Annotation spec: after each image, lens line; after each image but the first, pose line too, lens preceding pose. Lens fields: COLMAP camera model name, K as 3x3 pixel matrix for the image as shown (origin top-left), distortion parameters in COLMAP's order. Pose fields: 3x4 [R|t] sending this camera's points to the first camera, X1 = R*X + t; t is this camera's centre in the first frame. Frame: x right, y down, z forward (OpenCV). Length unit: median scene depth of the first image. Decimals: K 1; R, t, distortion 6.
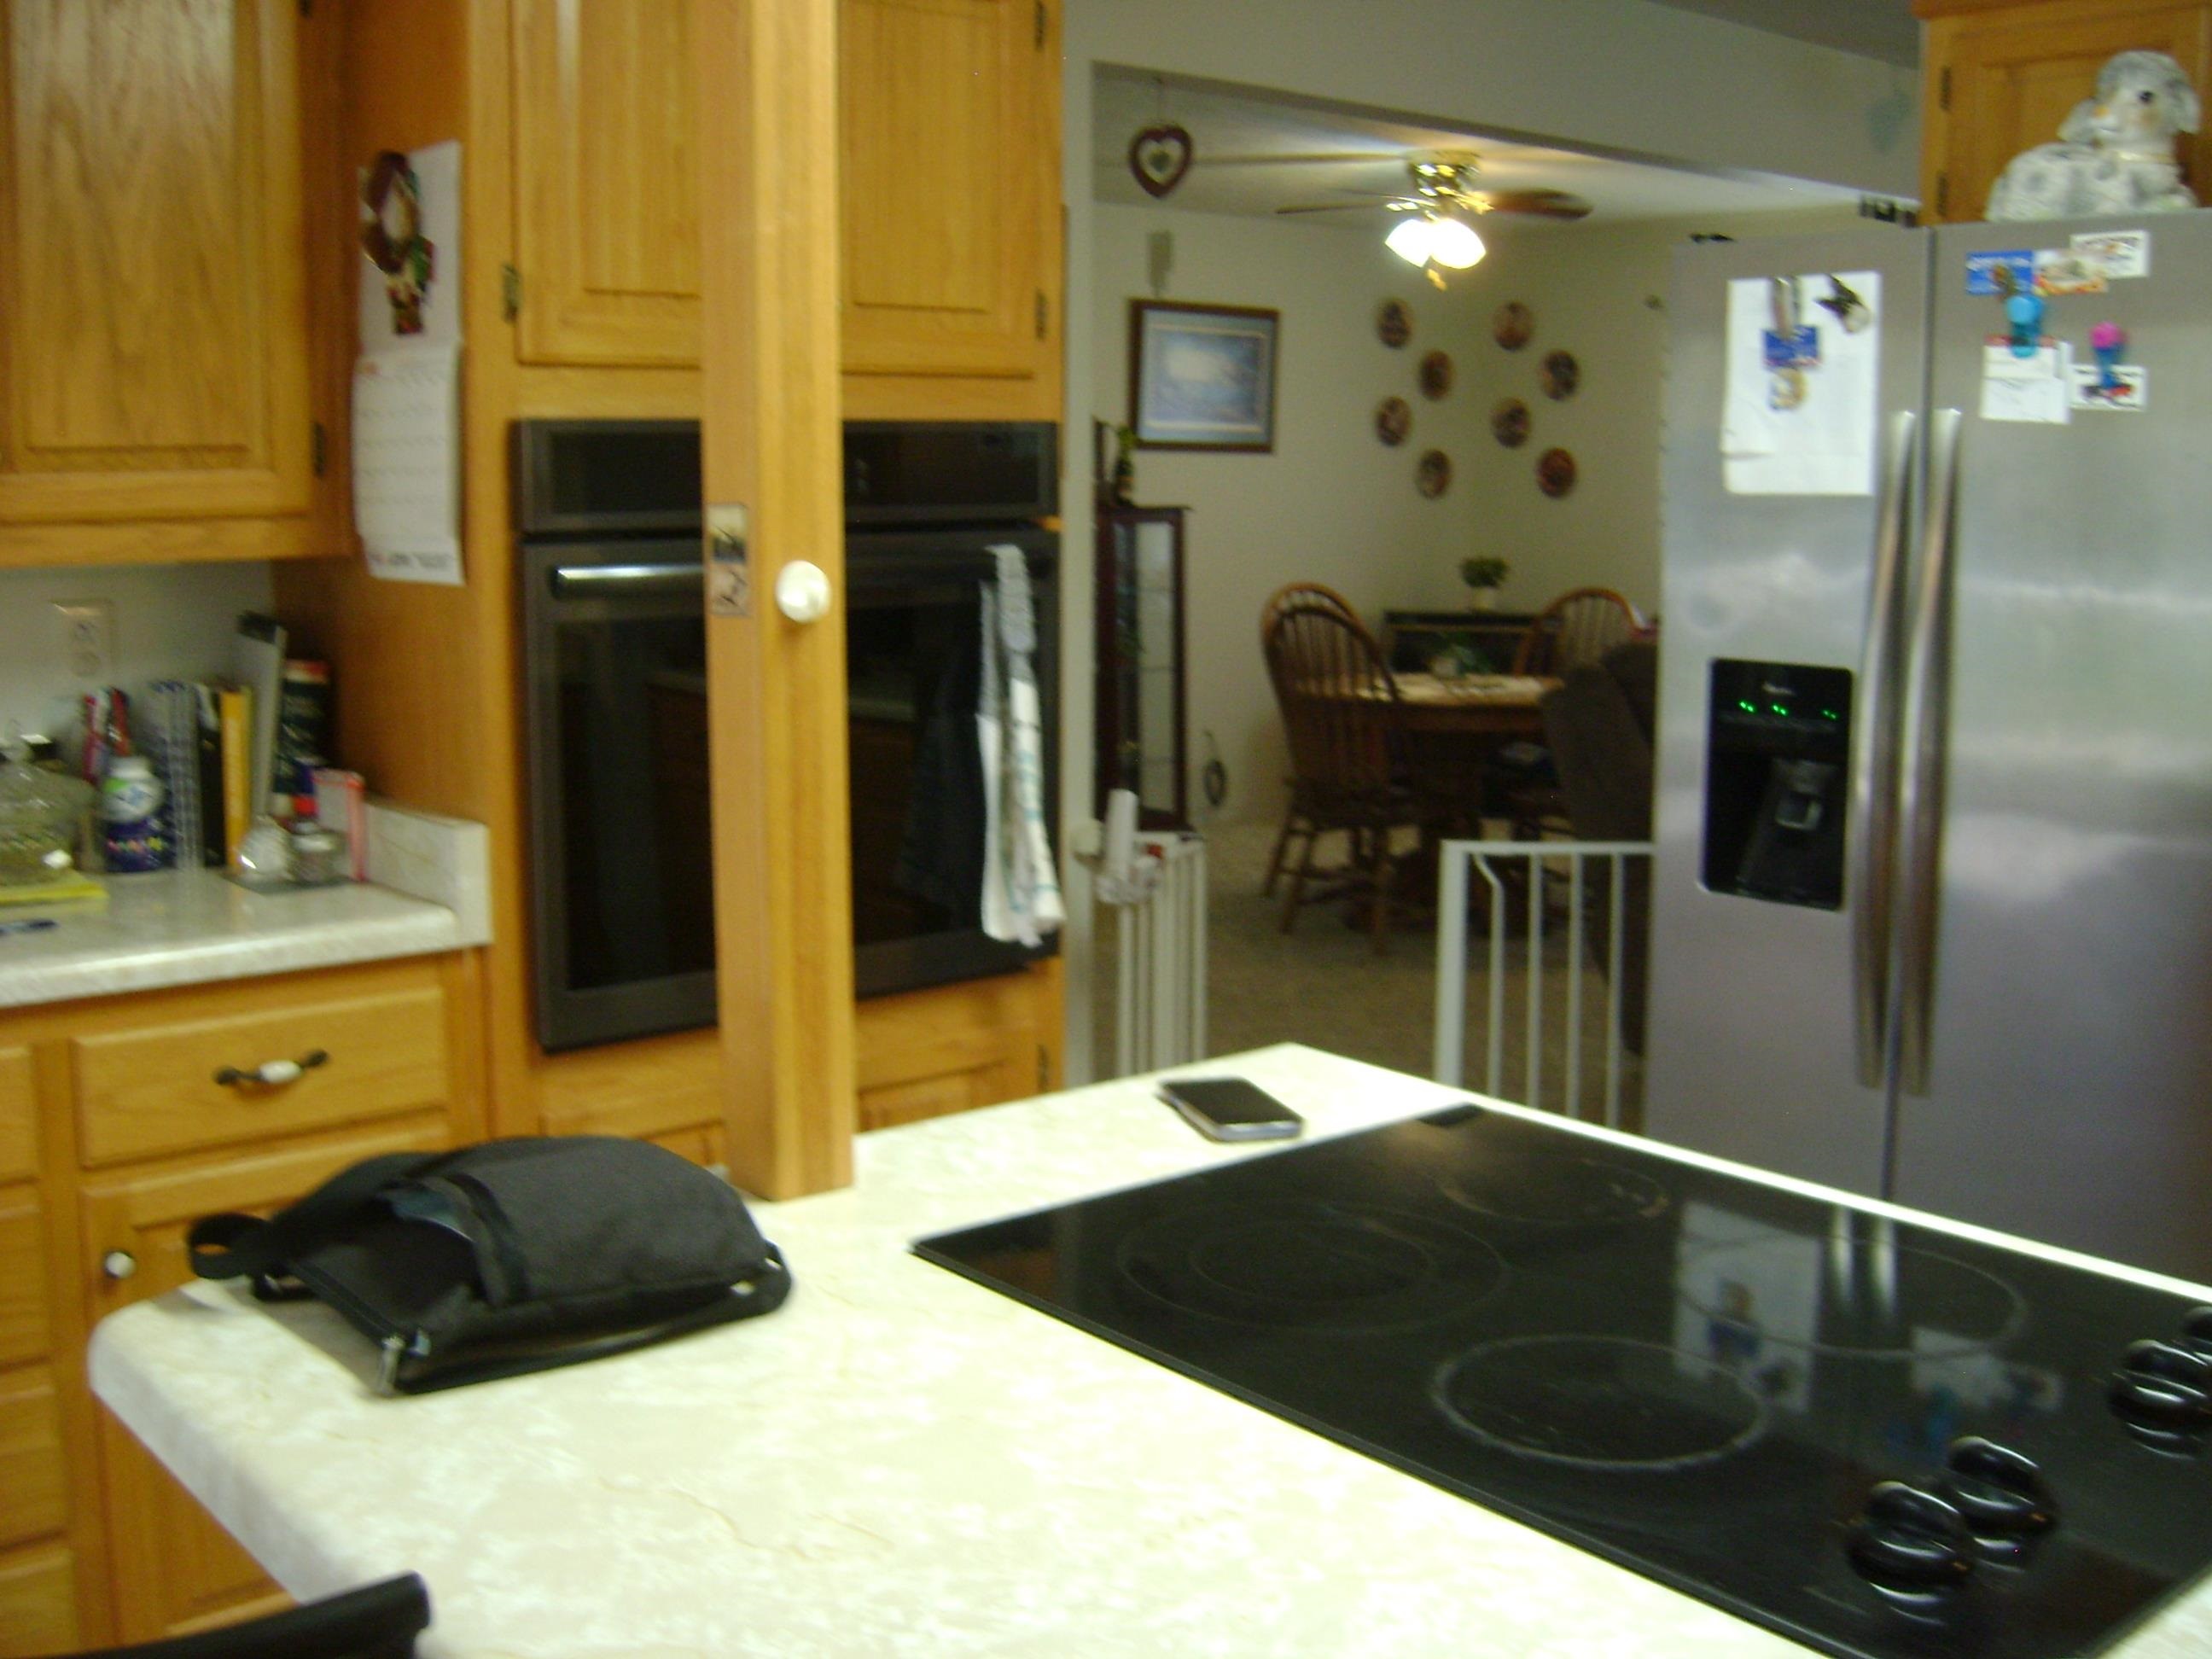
lens RADIAL K [[2327.1, 0, 1107.3], [0, 2327.1, 793.2], [0, 0, 1]] dist [-0.147760, 0.097043]
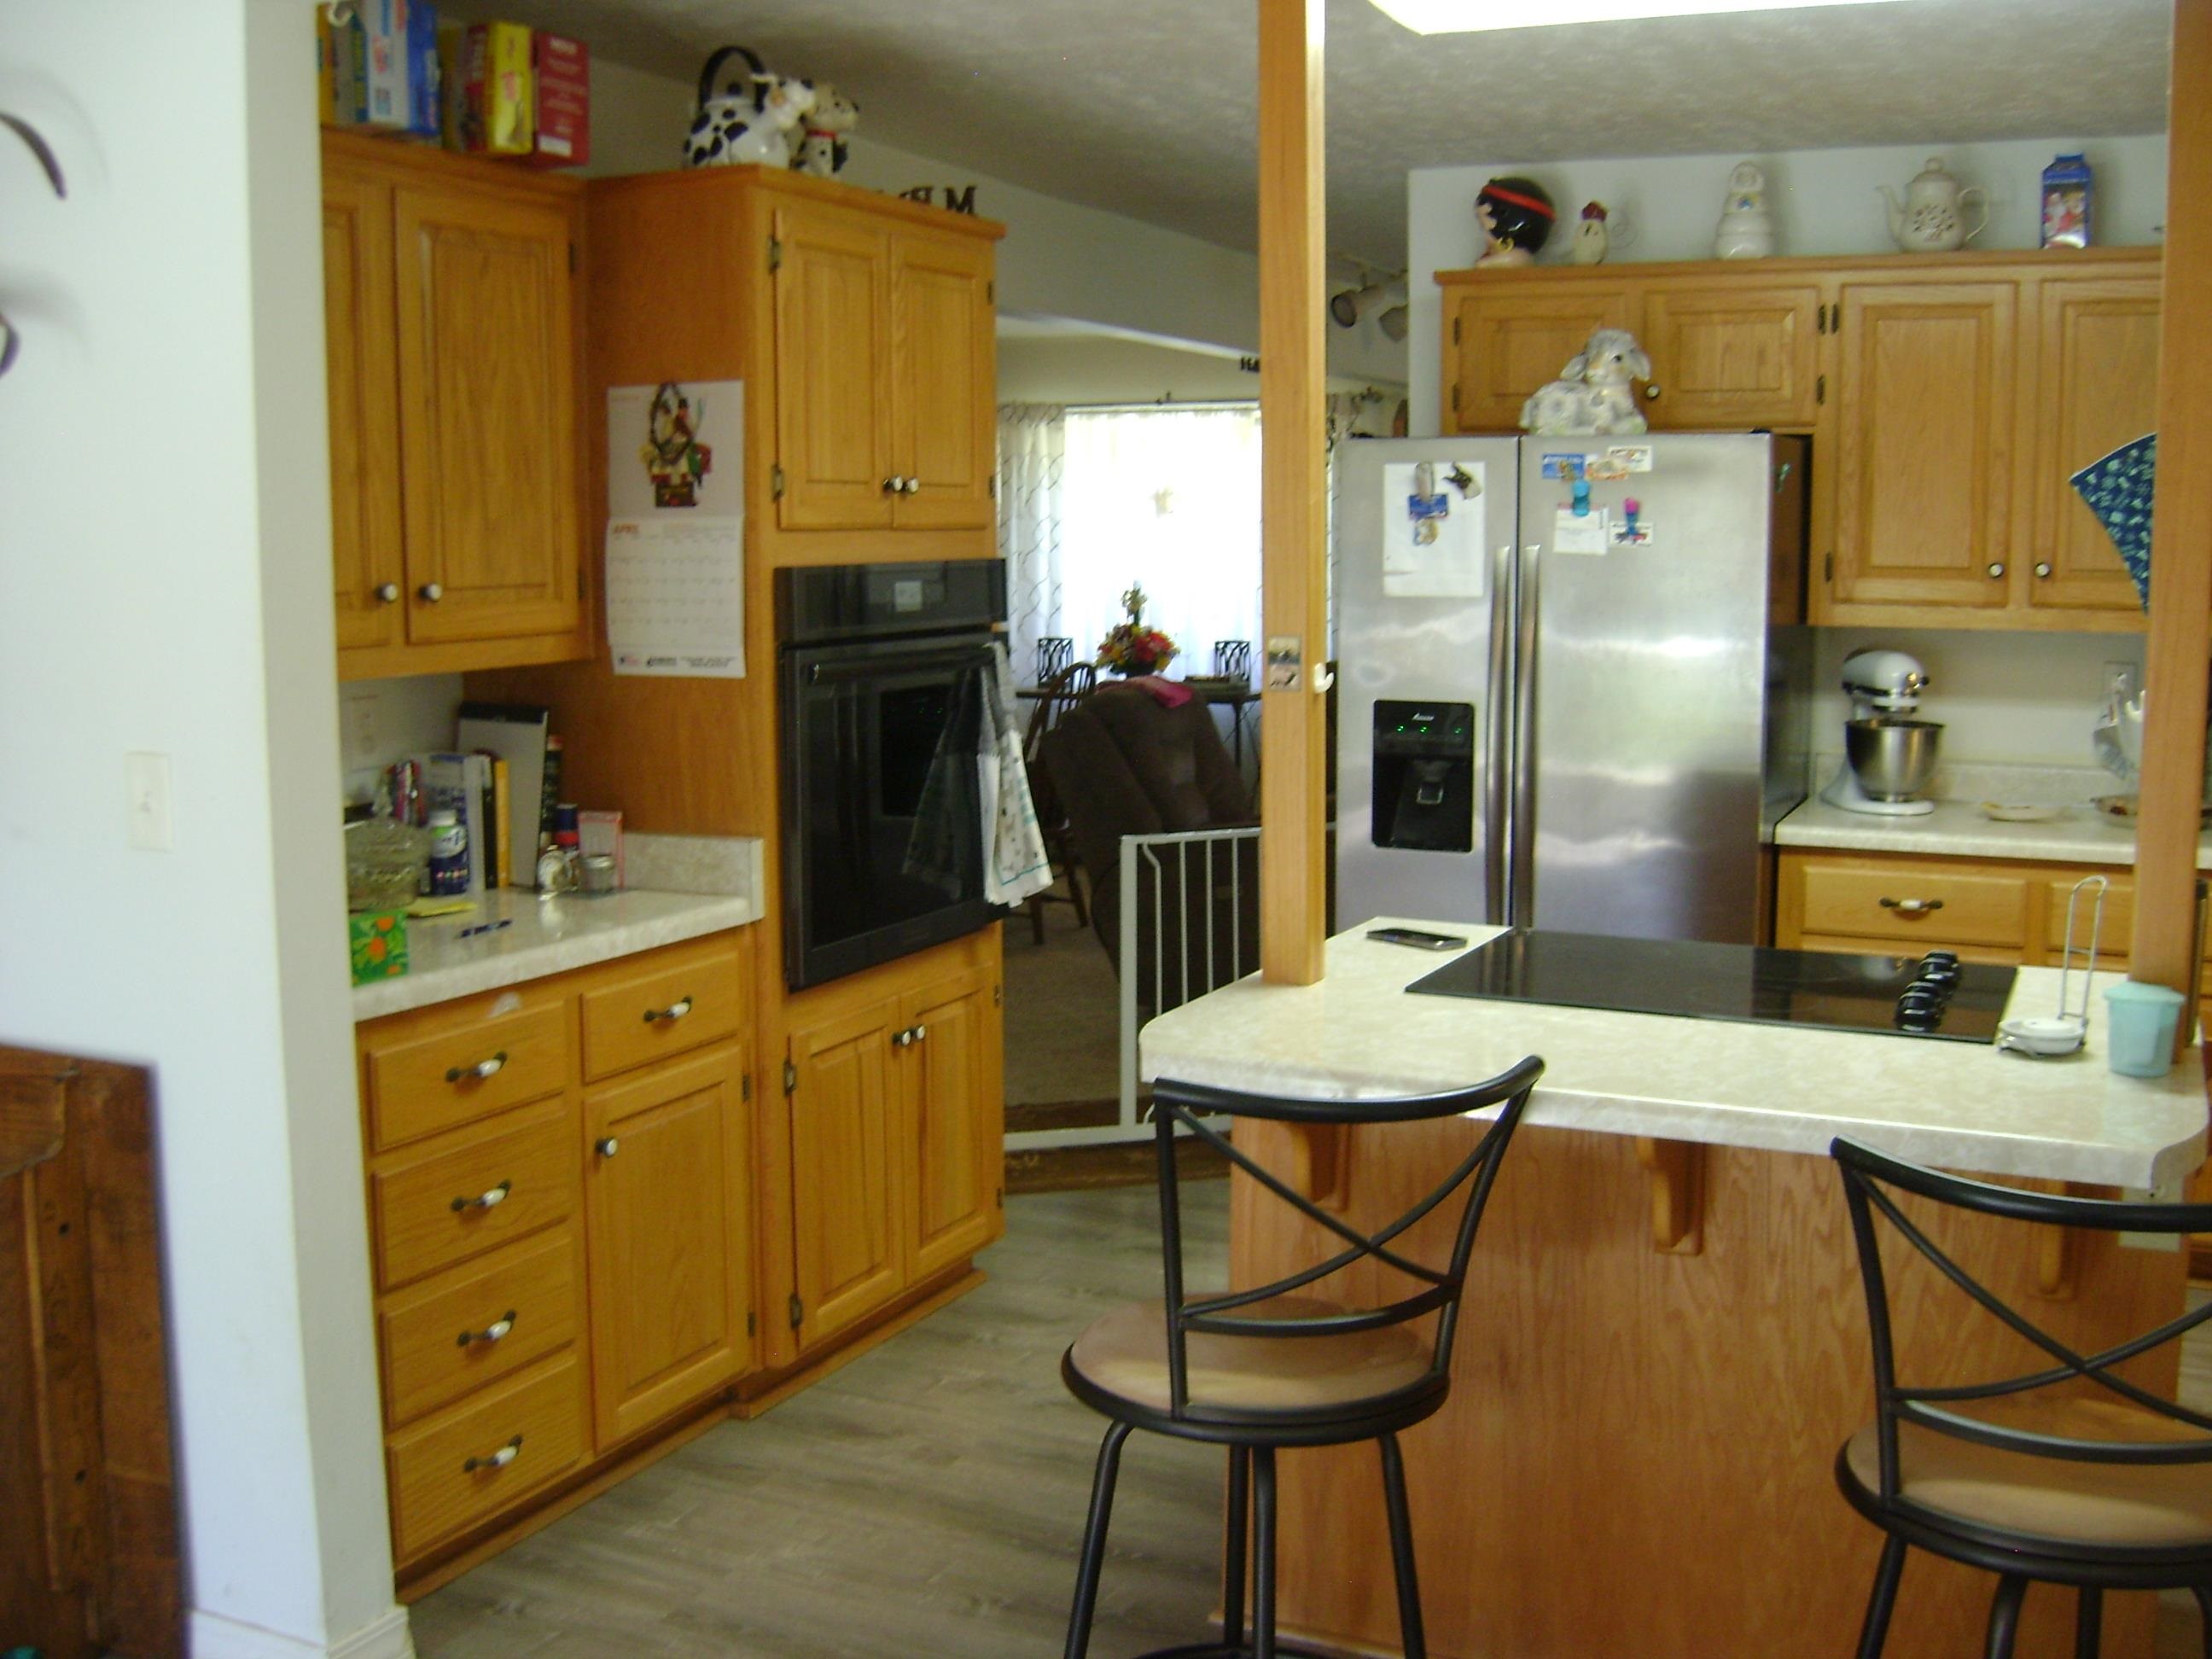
lens RADIAL K [[2296.9, 0, 1049.8], [0, 2296.9, 826.5], [0, 0, 1]] dist [-0.161754, 0.119889]
pose [[0.918846, -0.055697, 0.390665, -0.629526], [0.059093, 0.998247, 0.003332, 0.011068], [-0.390166, 0.020024, 0.920527, -0.403055]]
